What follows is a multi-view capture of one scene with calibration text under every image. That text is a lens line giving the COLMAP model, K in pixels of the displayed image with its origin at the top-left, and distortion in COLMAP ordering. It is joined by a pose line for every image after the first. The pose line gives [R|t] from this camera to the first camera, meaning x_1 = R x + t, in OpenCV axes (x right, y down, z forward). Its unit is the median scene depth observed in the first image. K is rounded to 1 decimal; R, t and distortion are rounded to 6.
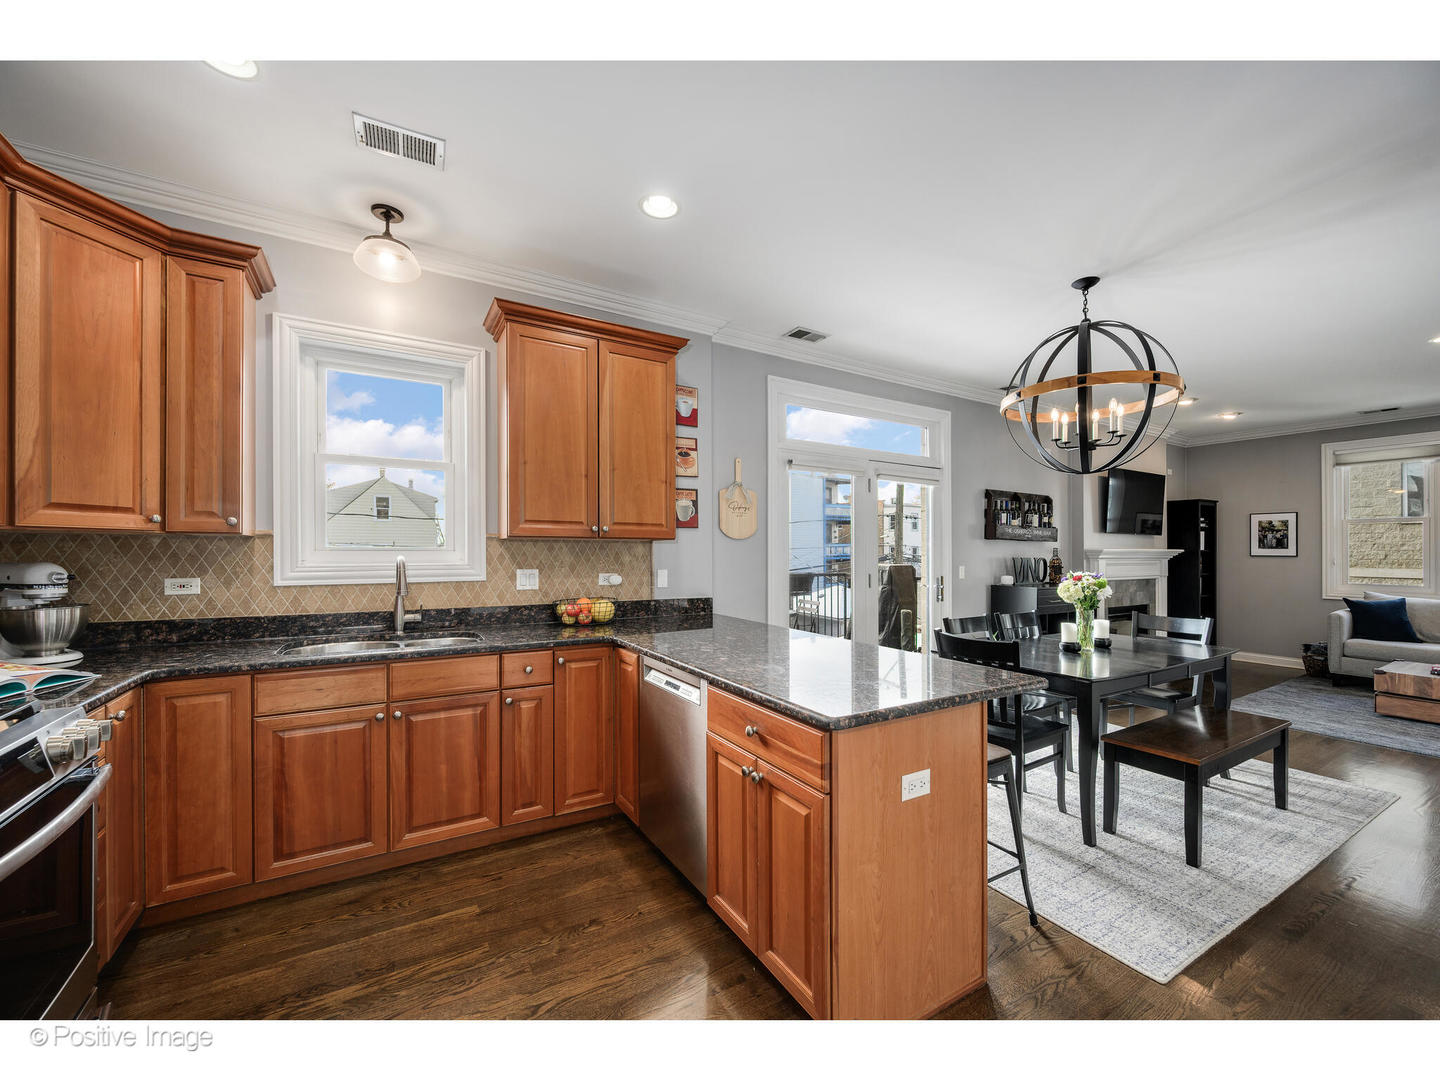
lens RADIAL K [[567.6, 0, 714.5], [0, 567.6, 545.0], [0, 0, 1]] dist [-0.006694, 0.001729]
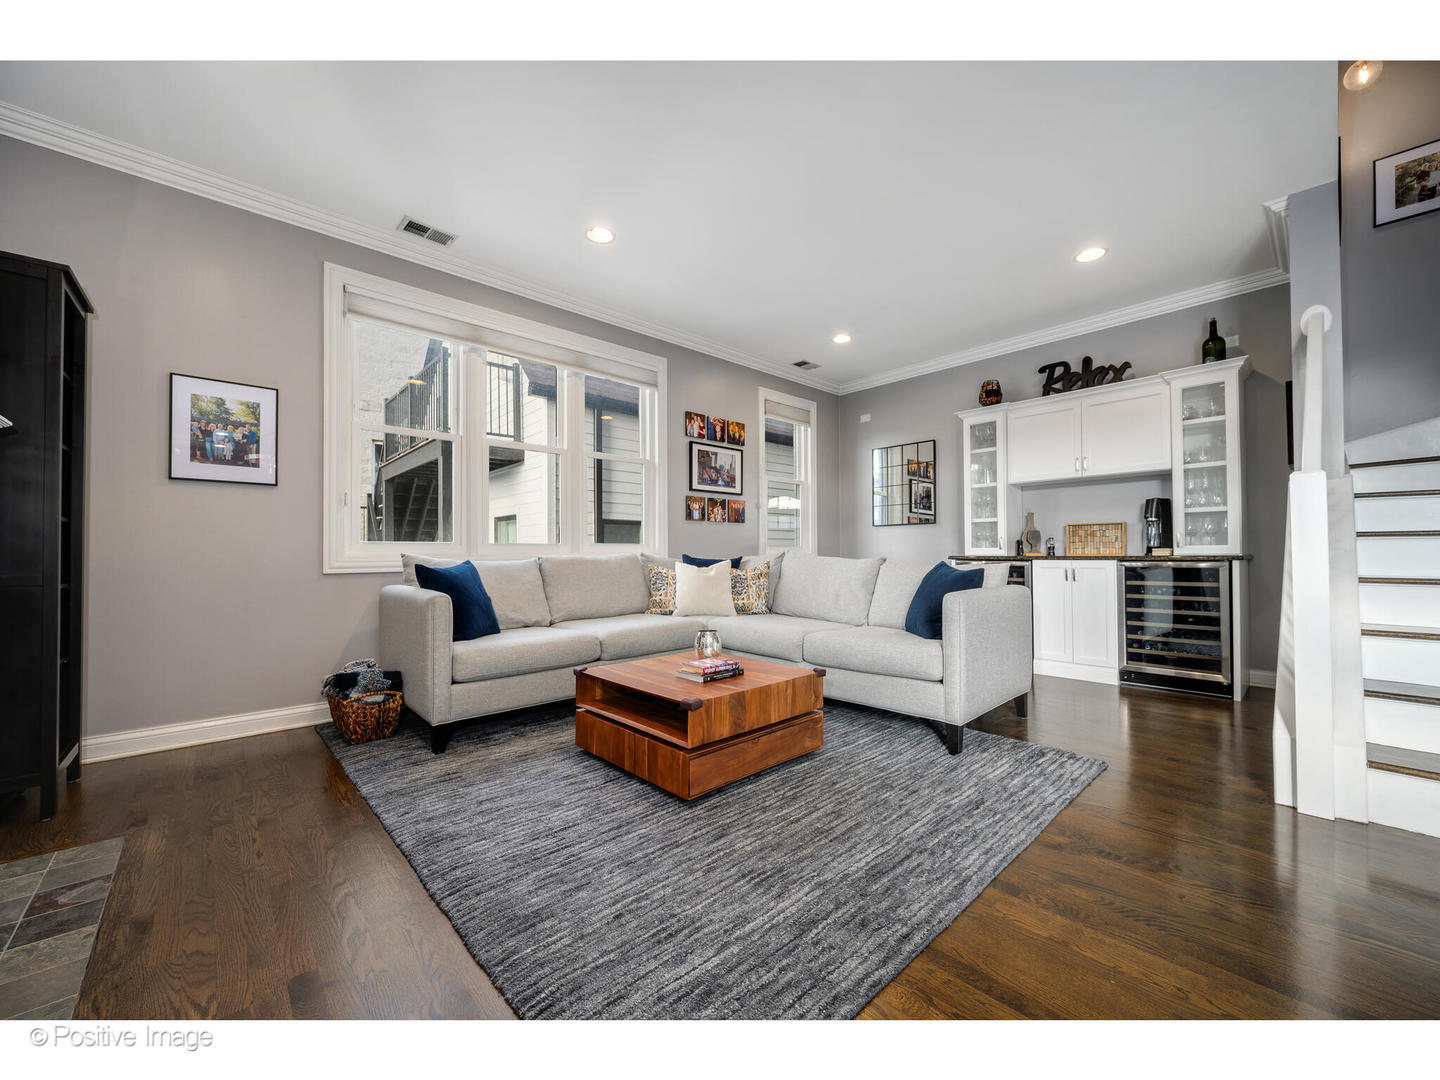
lens RADIAL K [[567.6, 0, 733.4], [0, 567.6, 543.5], [0, 0, 1]] dist [-0.006694, 0.001729]
pose [[-0.212050, 0.013844, 0.977161, 0.912657], [-0.012385, 0.999781, -0.016852, 0.129481], [-0.977180, -0.015675, -0.211832, 1.333069]]
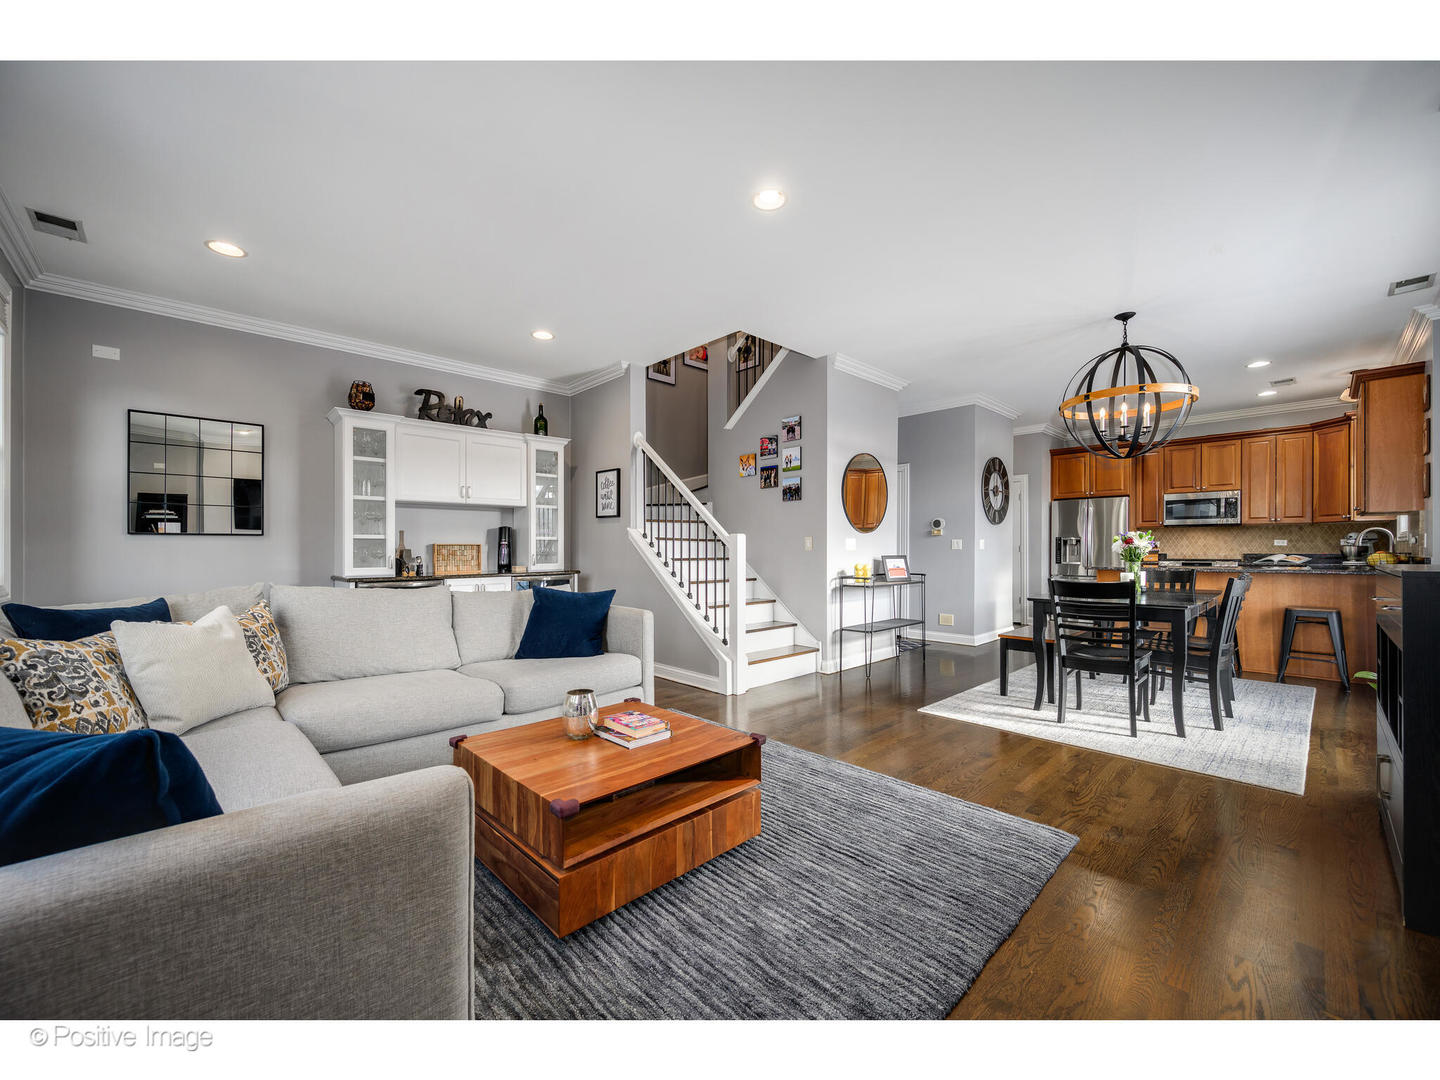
lens RADIAL K [[567.6, 0, 712.2], [0, 567.6, 545.8], [0, 0, 1]] dist [-0.006694, 0.001729]
pose [[-0.977471, -0.002207, -0.211059, 1.636606], [0.003139, 0.999683, -0.024992, 0.095799], [0.211047, -0.025092, -0.977154, 1.809986]]
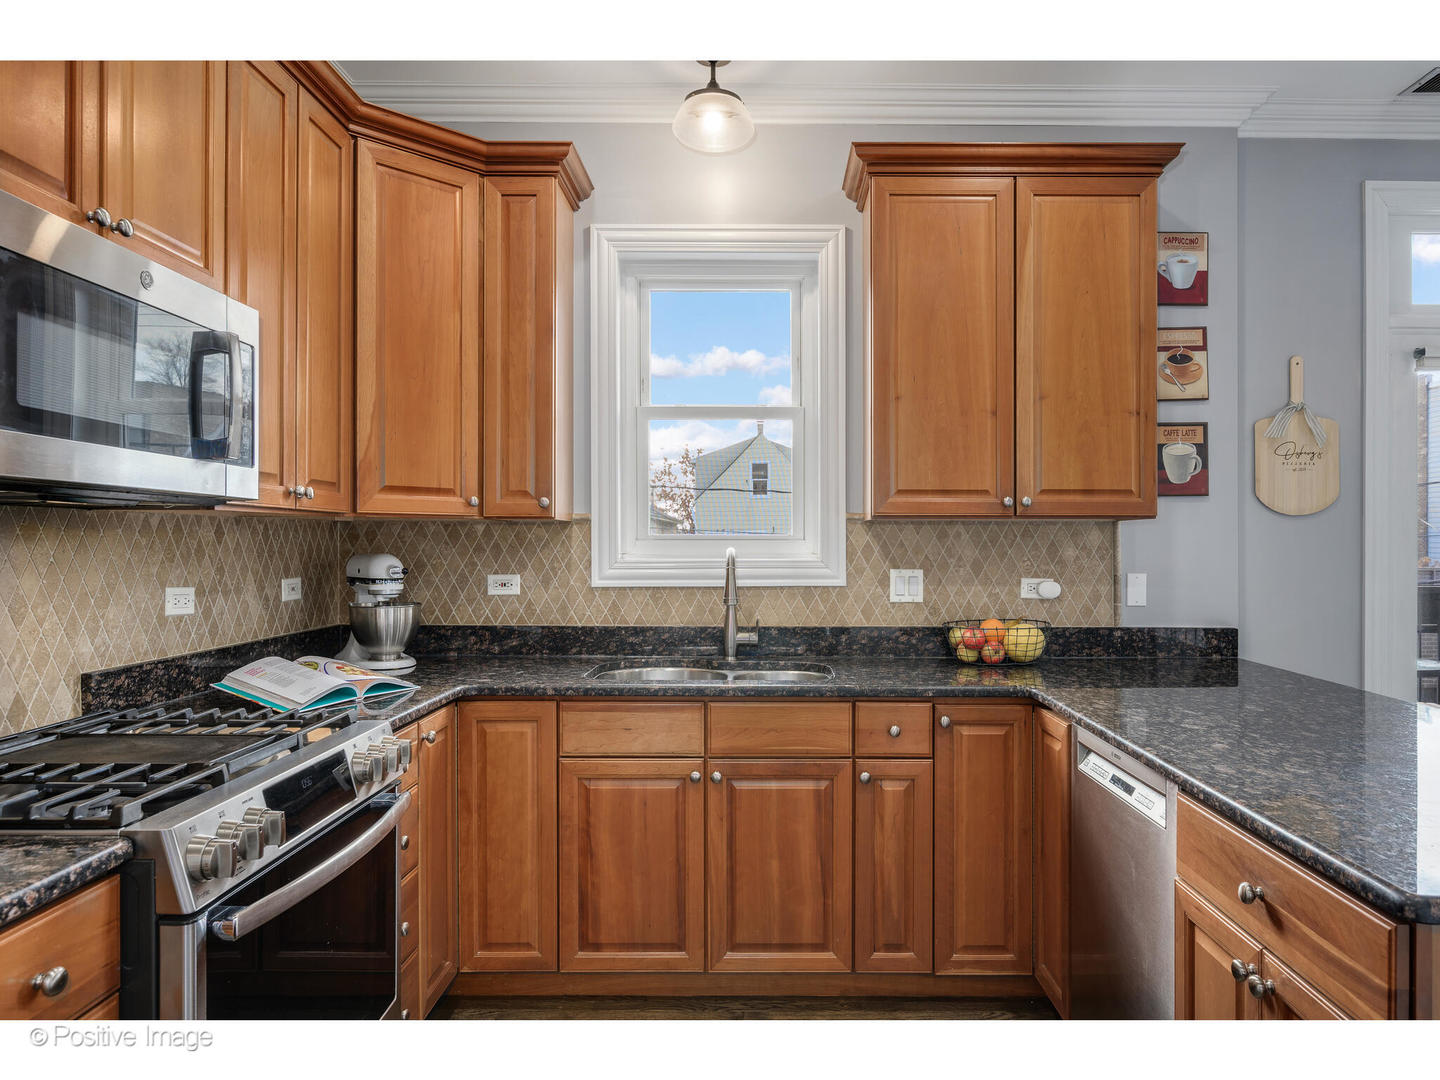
lens RADIAL K [[942.1, 0, 722.4], [0, 942.1, 534.6], [0, 0, 1]] dist [-0.001661, 0.001444]
pose [[0.860598, -0.004800, -0.509262, 0.026384], [0.007269, 0.999969, 0.002859, 0.000520], [0.509233, -0.006162, 0.860607, 0.010925]]
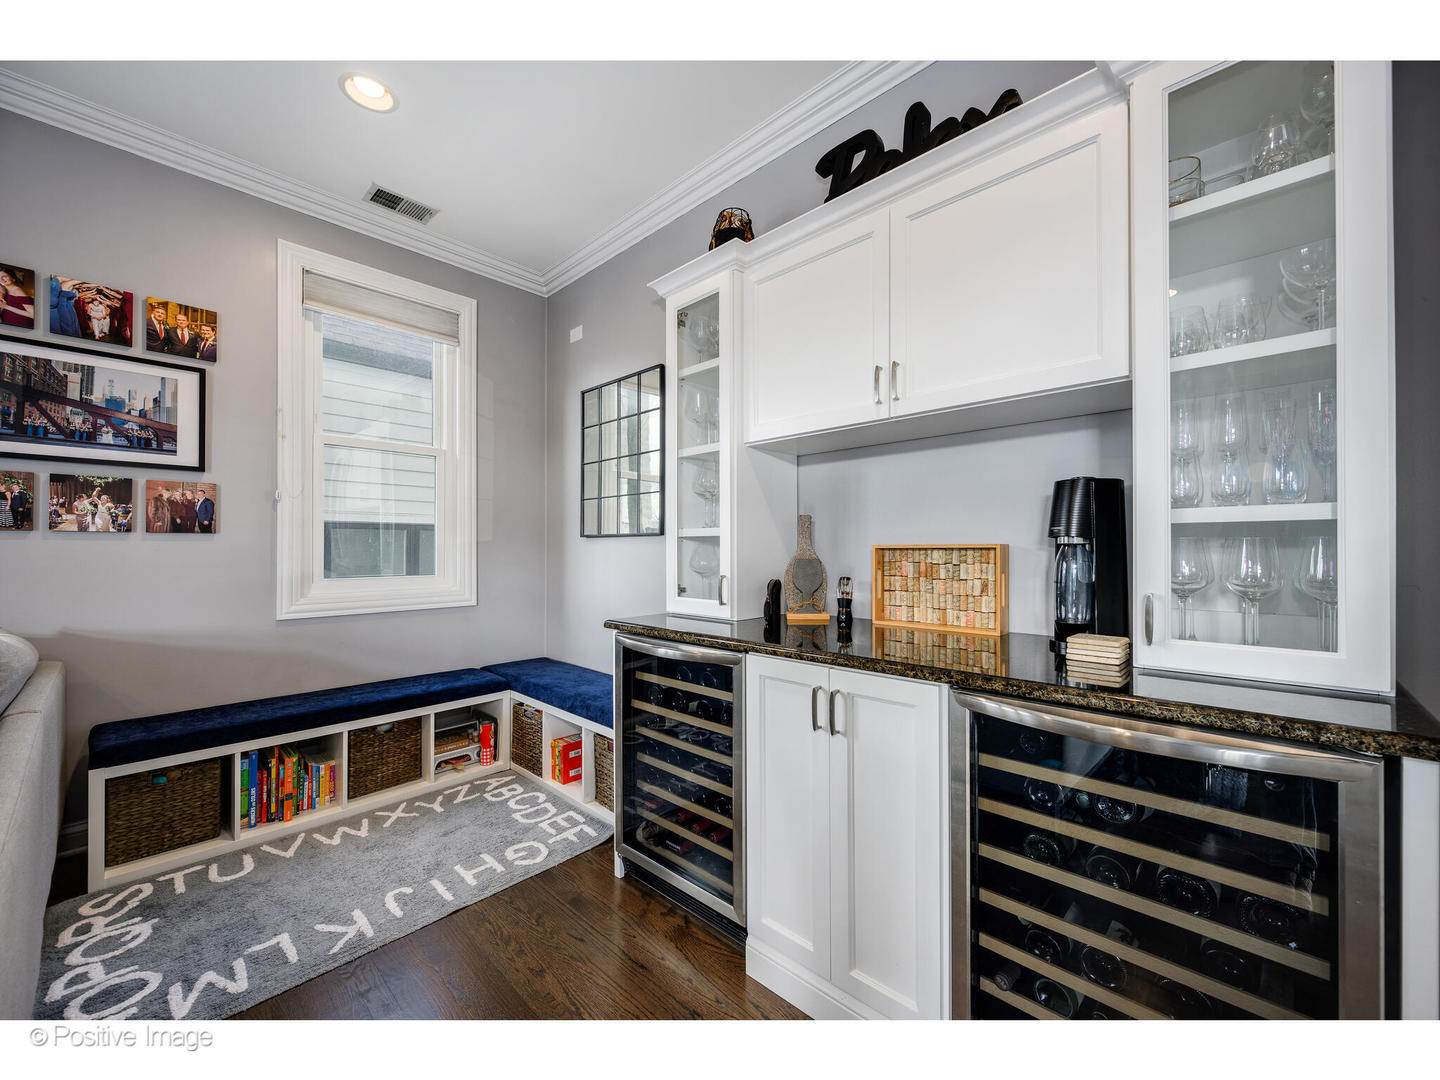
lens RADIAL K [[567.6, 0, 738.2], [0, 567.6, 548.9], [0, 0, 1]] dist [-0.006694, 0.001729]
pose [[-0.280040, -0.003917, 0.959980, 1.546833], [-0.014845, 0.999890, -0.000251, 0.059625], [-0.959873, -0.014322, -0.280068, 0.586097]]
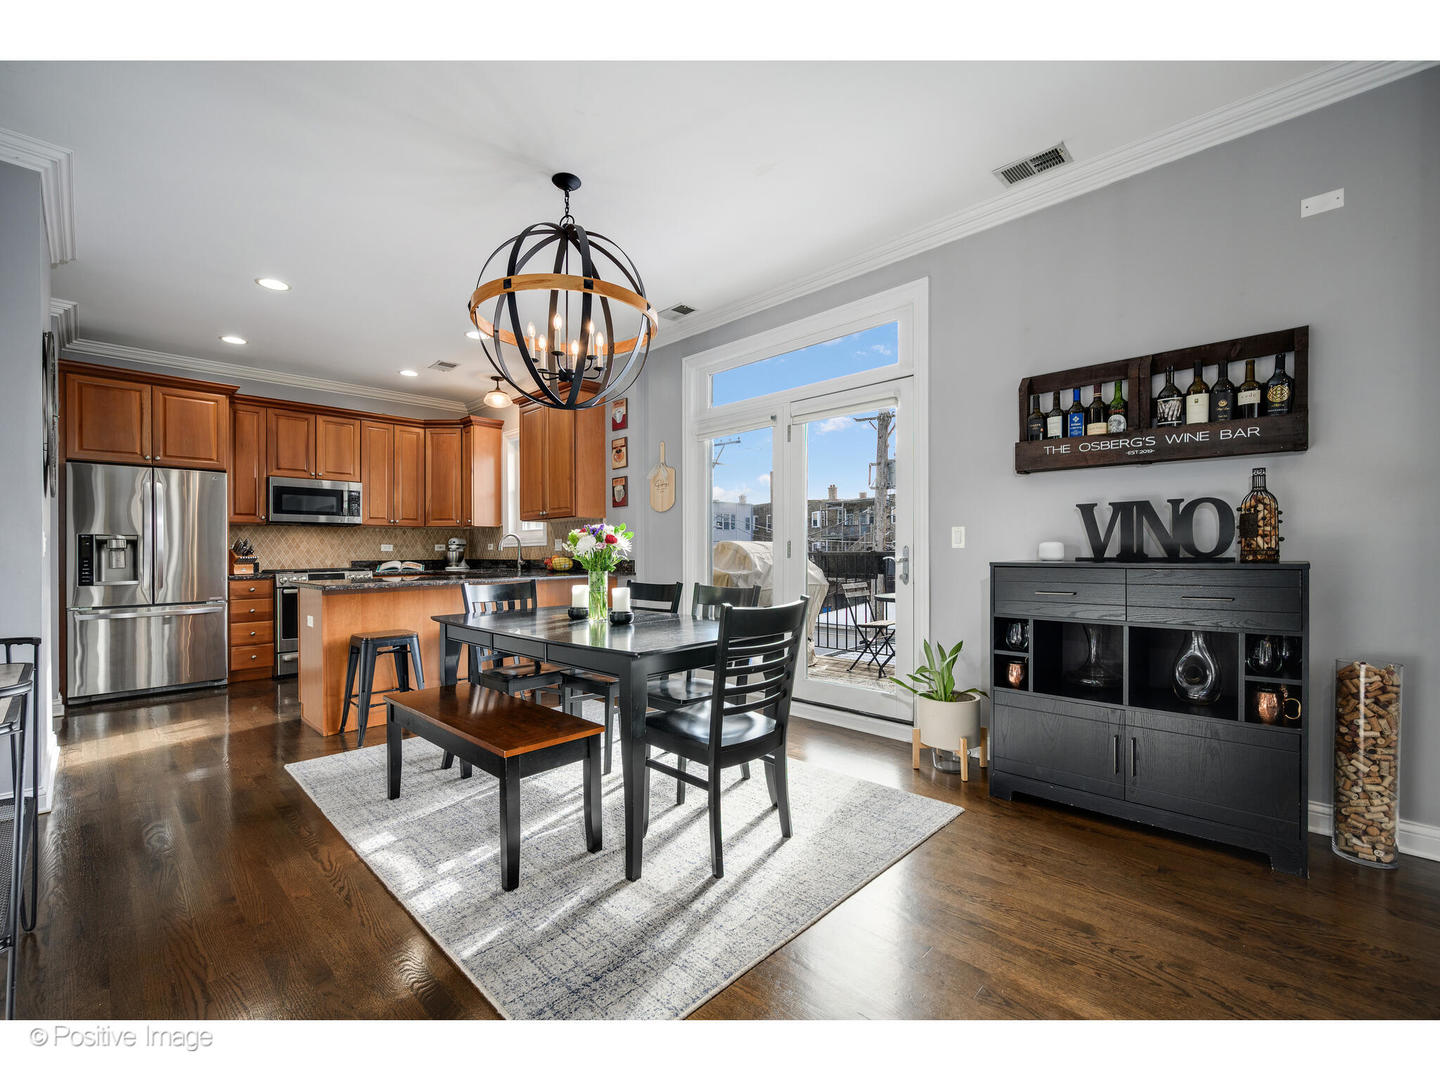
lens RADIAL K [[614.1, 0, 732.2], [0, 614.1, 550.8], [0, 0, 1]] dist [0.001336, -0.000927]
pose [[0.278720, -0.007883, -0.960340, 1.393653], [0.026747, 0.999642, -0.000442, 0.081163], [0.960000, -0.025563, 0.278831, 0.838593]]
